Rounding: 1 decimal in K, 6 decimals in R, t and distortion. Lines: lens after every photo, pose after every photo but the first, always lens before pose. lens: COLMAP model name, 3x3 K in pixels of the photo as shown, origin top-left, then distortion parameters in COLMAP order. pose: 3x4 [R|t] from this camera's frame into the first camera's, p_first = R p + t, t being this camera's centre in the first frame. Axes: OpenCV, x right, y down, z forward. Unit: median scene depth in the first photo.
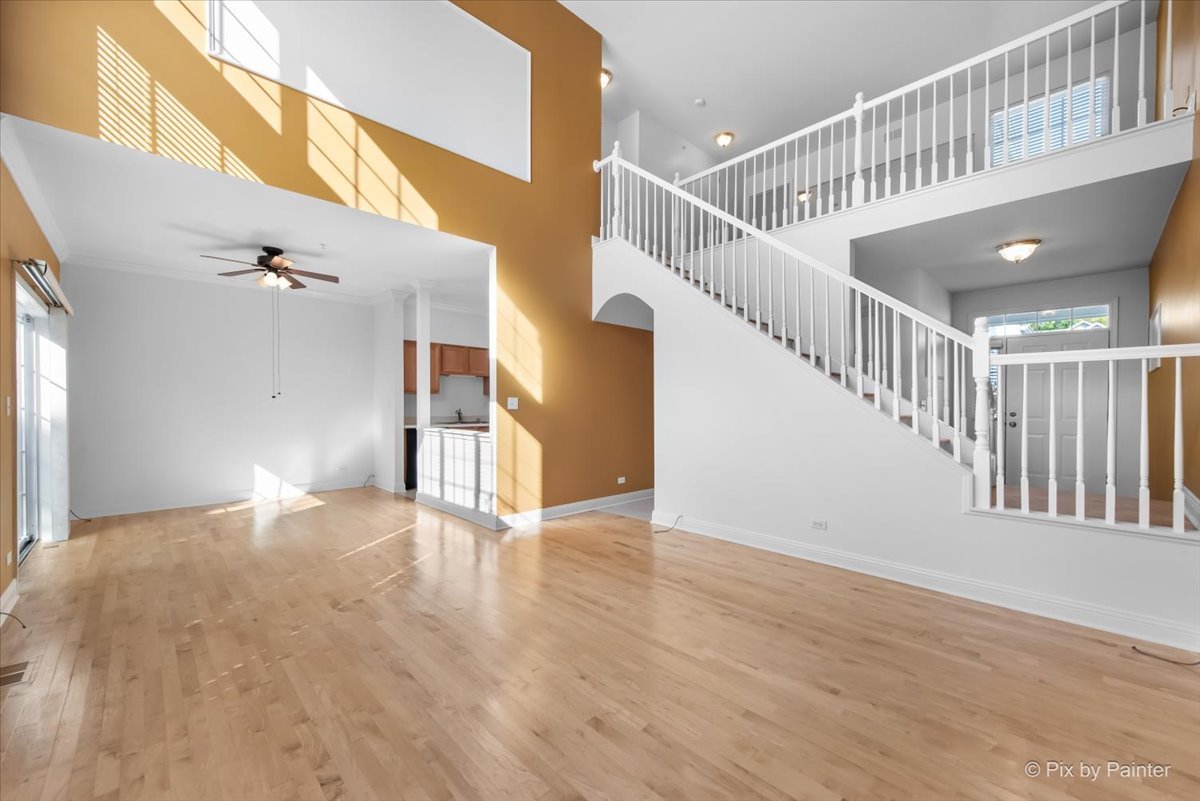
lens RADIAL K [[481.8, 0, 595.5], [0, 481.8, 409.6], [0, 0, 1]] dist [0.000500, 0.000236]
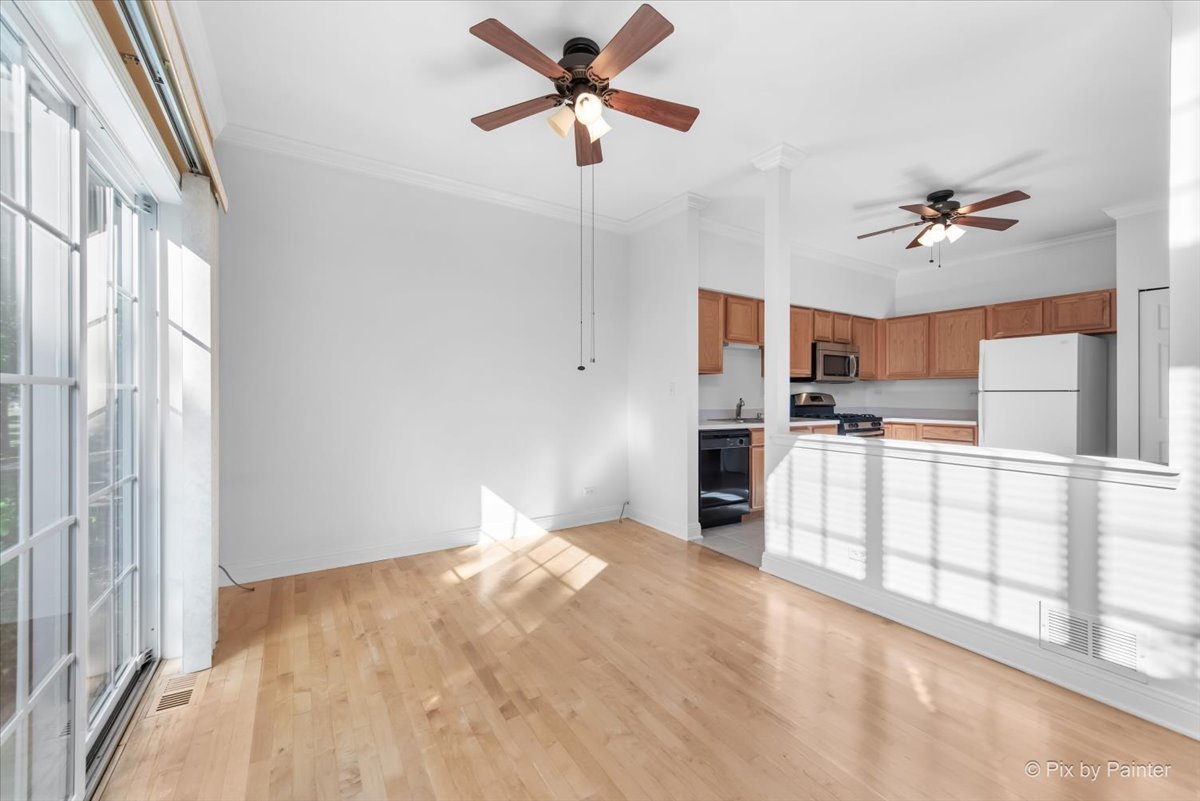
lens RADIAL K [[490.3, 0, 602.2], [0, 490.3, 396.3], [0, 0, 1]] dist [0.000529, 0.000012]
pose [[0.979856, 0.001021, -0.199704, -0.617381], [-0.002866, 0.999956, -0.008950, 0.007052], [0.199686, 0.009342, 0.979815, 0.597995]]
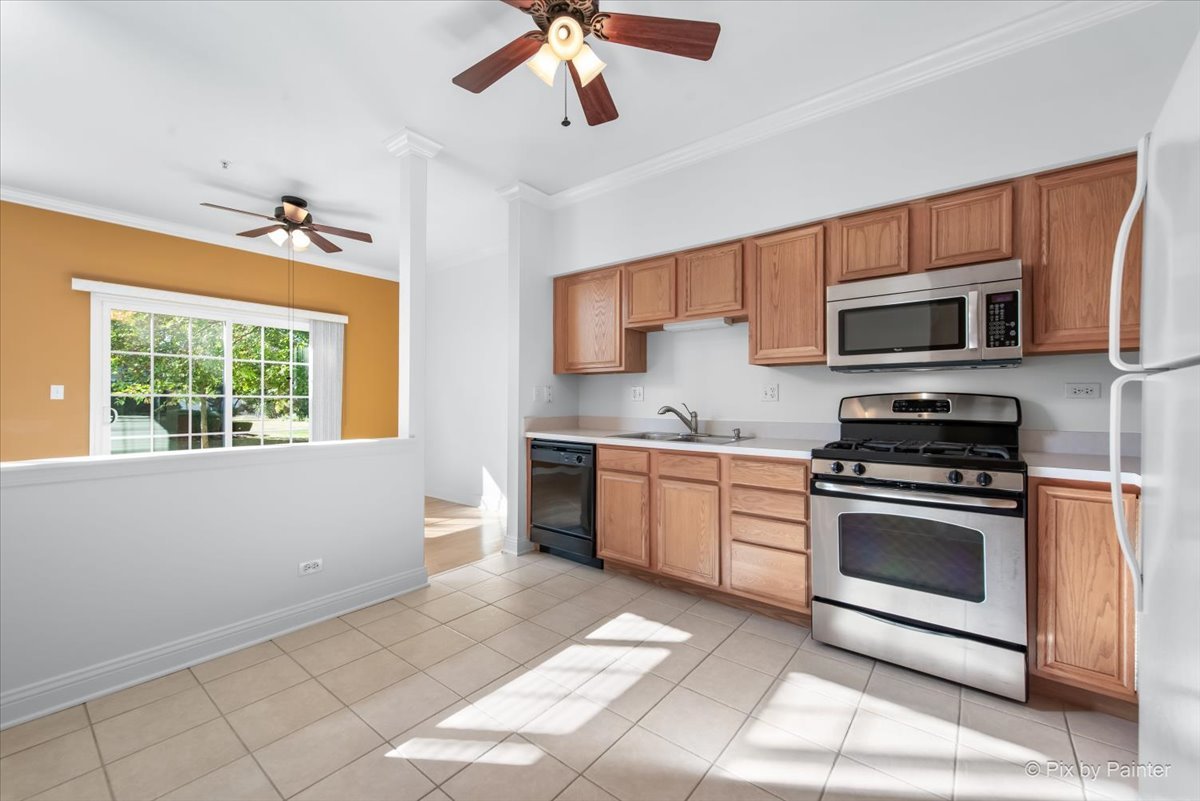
lens RADIAL K [[472.5, 0, 600.0], [0, 472.5, 400.5], [0, 0, 1]] dist [0.011037, -0.000010]
pose [[0.131261, -0.004264, -0.991339, 0.233968], [-0.012795, 0.999900, -0.005995, 0.001787], [0.991265, 0.013471, 0.131193, 1.609461]]
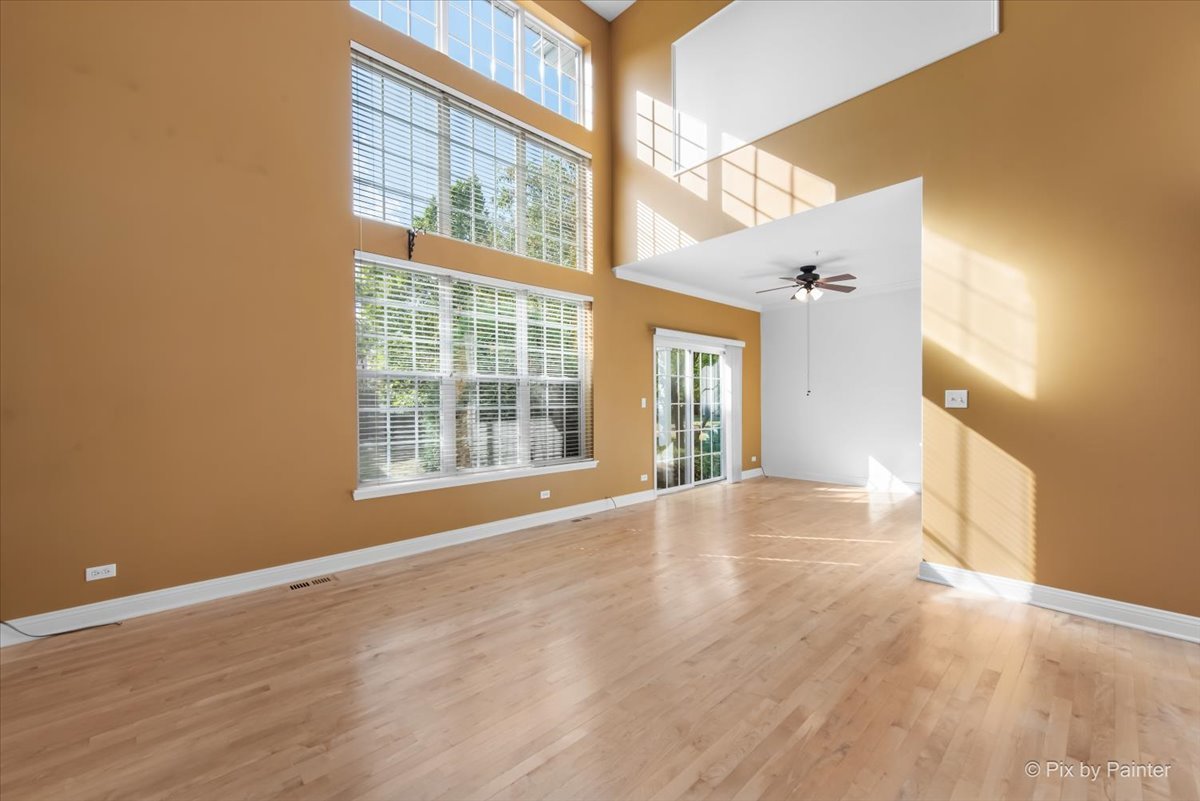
lens RADIAL K [[472.5, 0, 600.0], [0, 472.5, 400.5], [0, 0, 1]] dist [0.011037, -0.000010]
pose [[-0.011513, -0.001846, -0.999932, 0.535647], [-0.006805, 0.999975, -0.001768, -0.006578], [0.999911, 0.006784, -0.011525, 0.577474]]
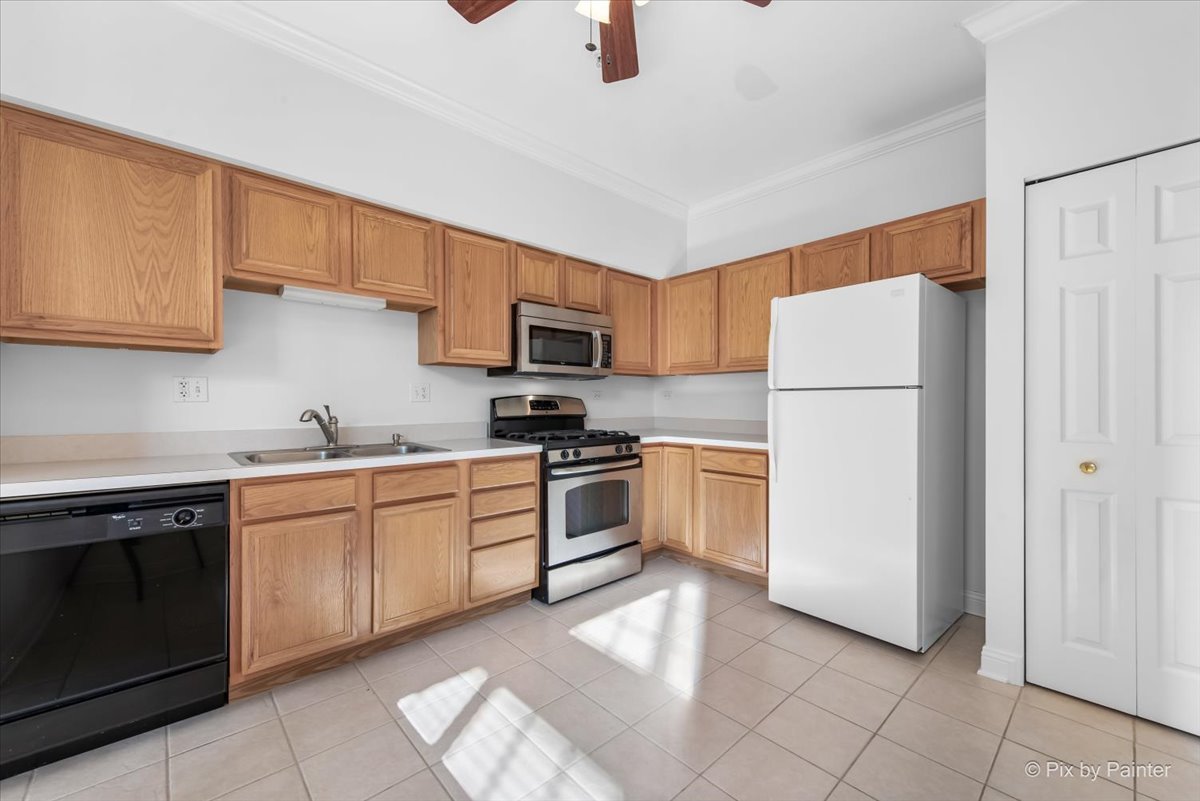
lens RADIAL K [[484.5, 0, 620.3], [0, 484.5, 405.8], [0, 0, 1]] dist [0.011197, -0.000086]
pose [[0.999992, -0.003837, -0.001505, -0.172370], [0.003832, 0.999988, -0.003090, 0.003879], [0.001517, 0.003084, 0.999994, 1.272892]]
